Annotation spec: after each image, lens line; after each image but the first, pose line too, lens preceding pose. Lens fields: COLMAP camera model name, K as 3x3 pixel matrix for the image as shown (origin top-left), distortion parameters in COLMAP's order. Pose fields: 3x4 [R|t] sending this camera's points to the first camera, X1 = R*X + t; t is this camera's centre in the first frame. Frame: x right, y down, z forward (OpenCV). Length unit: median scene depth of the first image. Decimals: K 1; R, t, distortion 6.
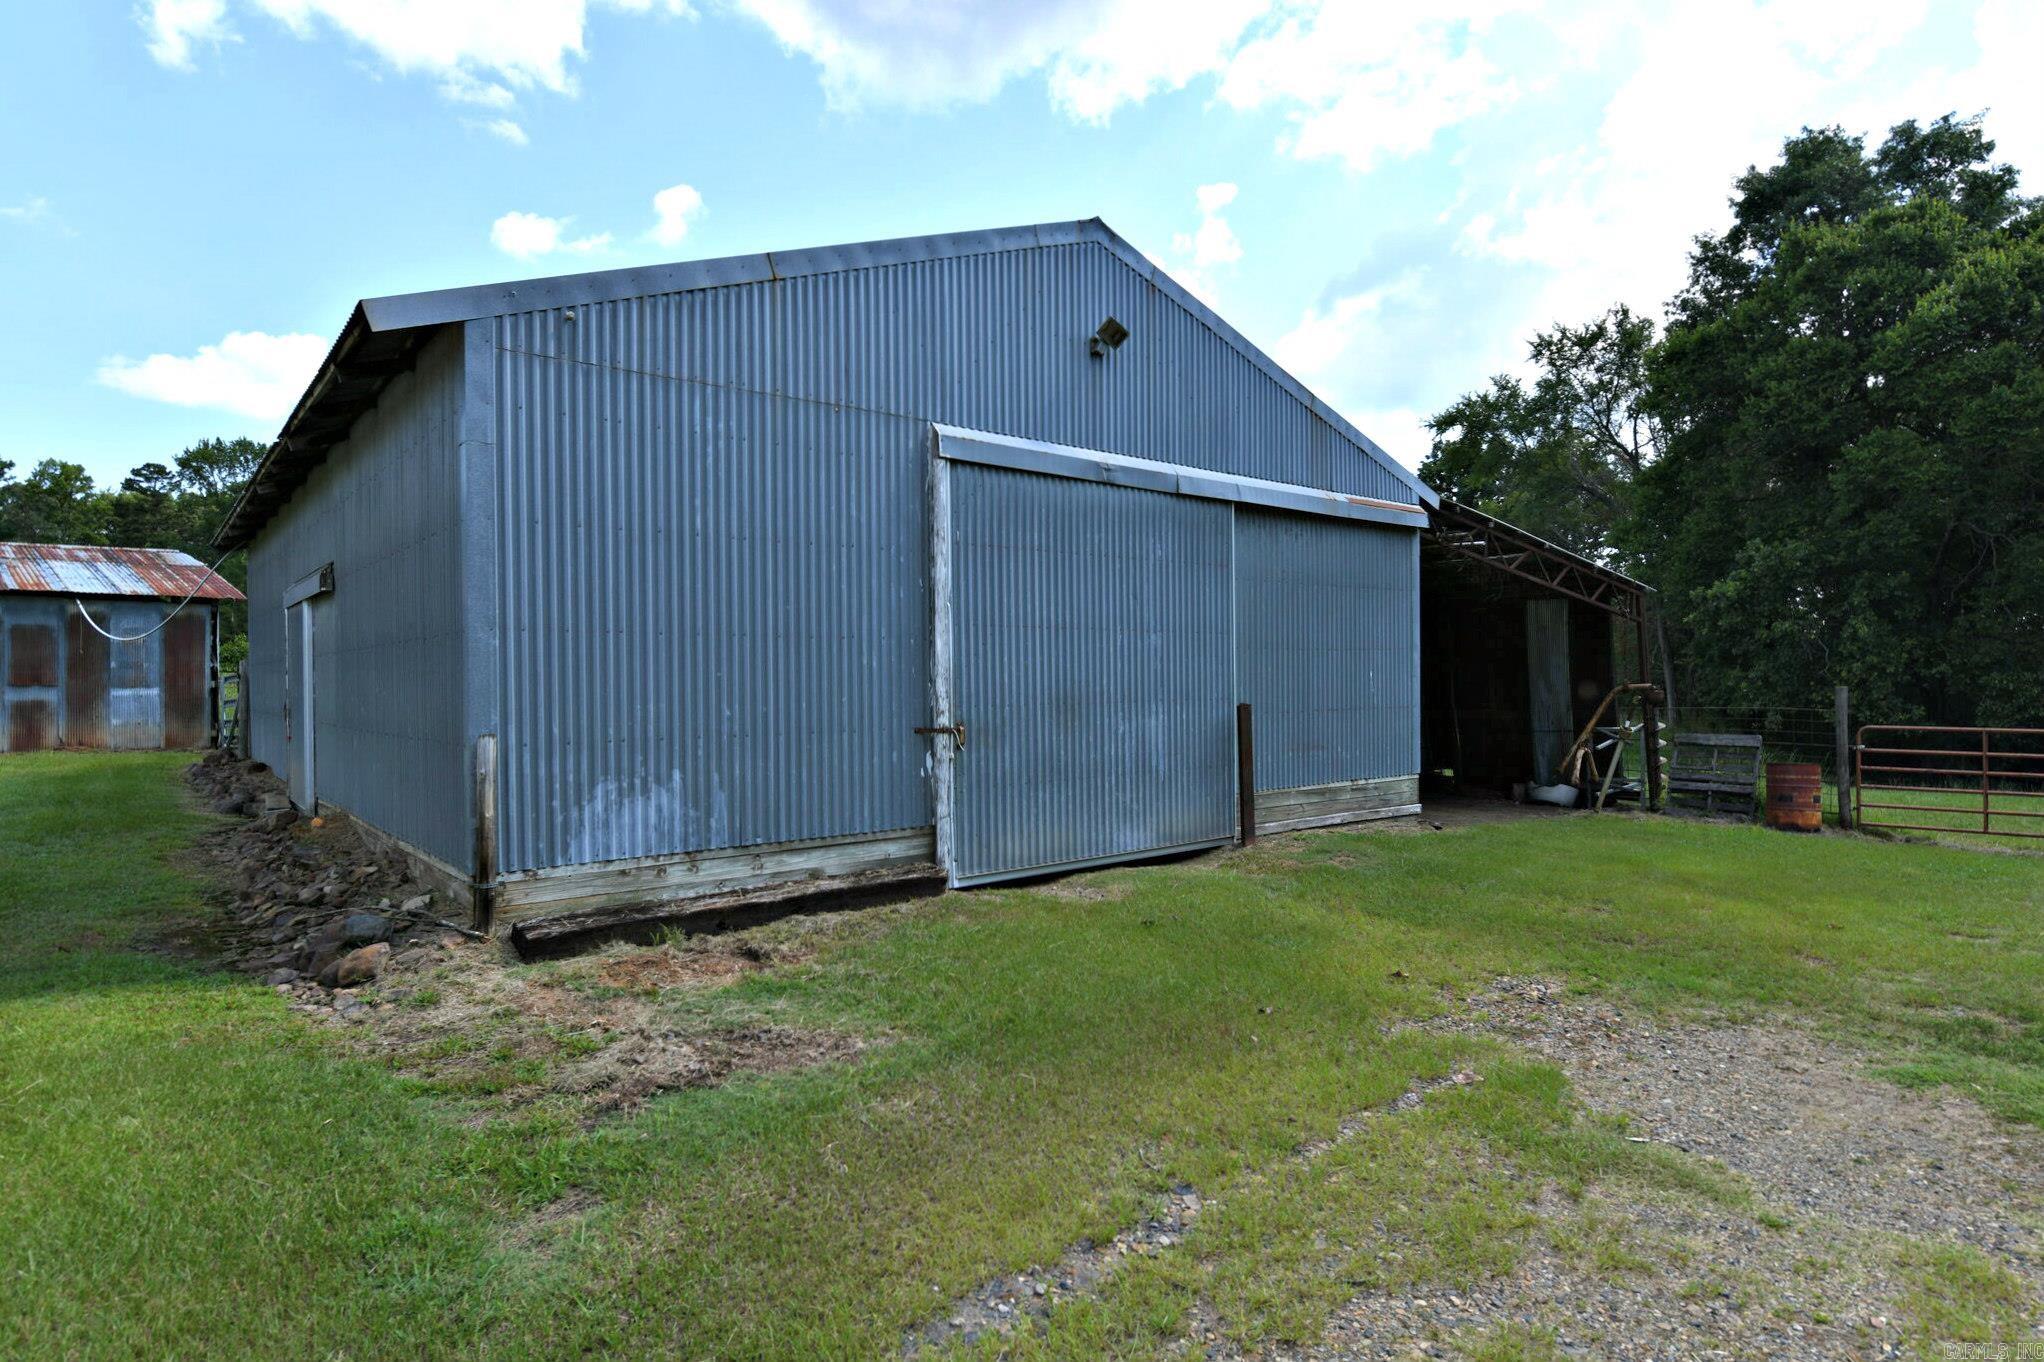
lens RADIAL K [[1168.7, 0, 1021.9], [0, 1168.7, 686.8], [0, 0, 1]] dist [-0.005982, 0.001542]
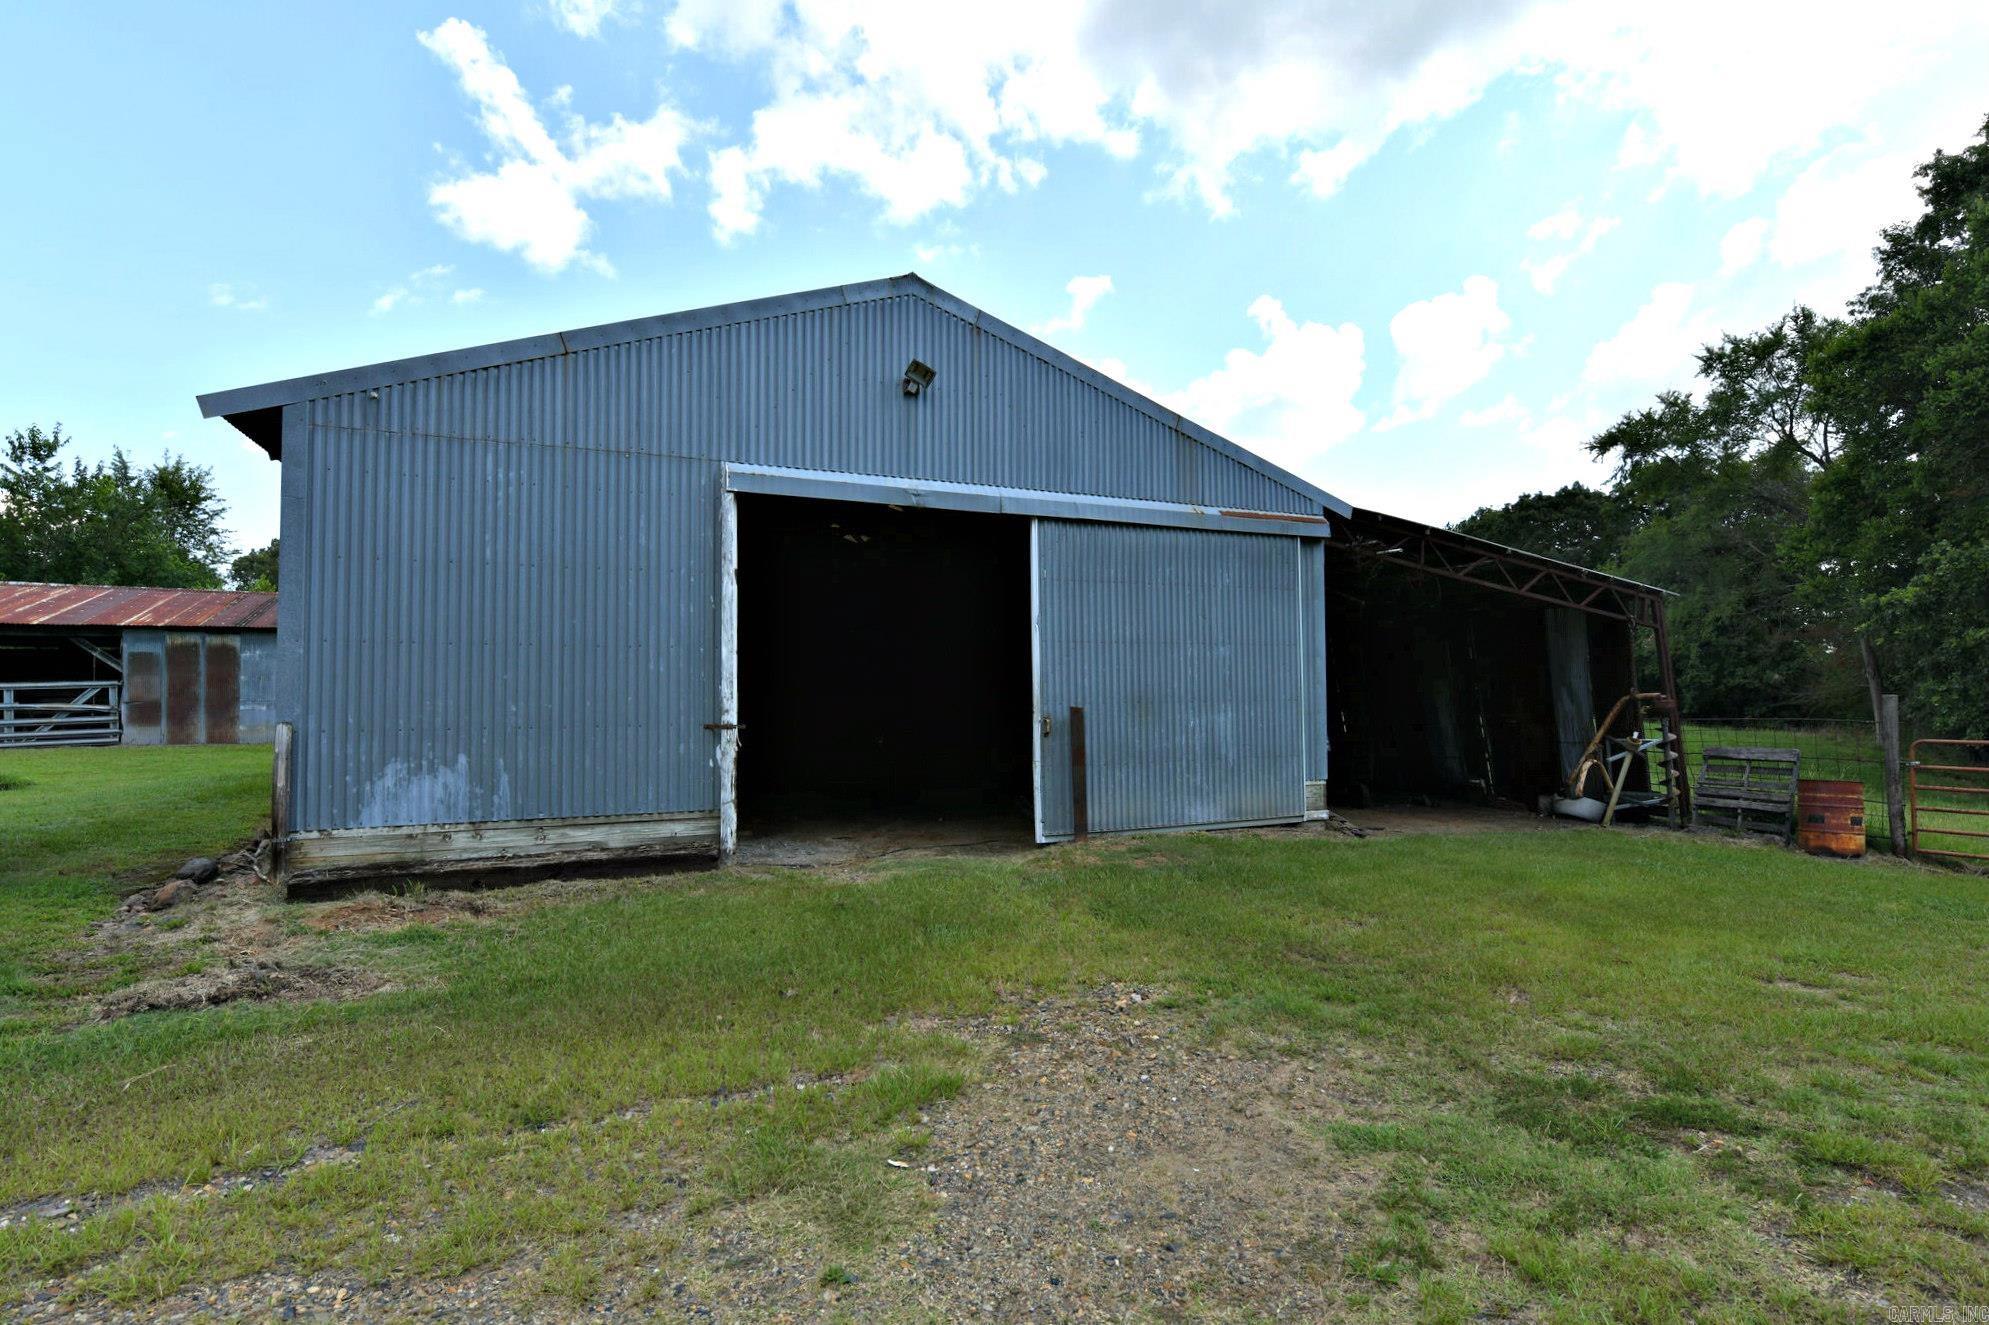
lens RADIAL K [[984.5, 0, 993.6], [0, 984.5, 662.1], [0, 0, 1]] dist [-0.006435, -0.002172]
pose [[0.956144, -0.010110, -0.292722, 0.466332], [-0.002433, 0.999096, -0.042452, 0.014317], [0.292886, 0.041303, 0.955255, 0.149007]]
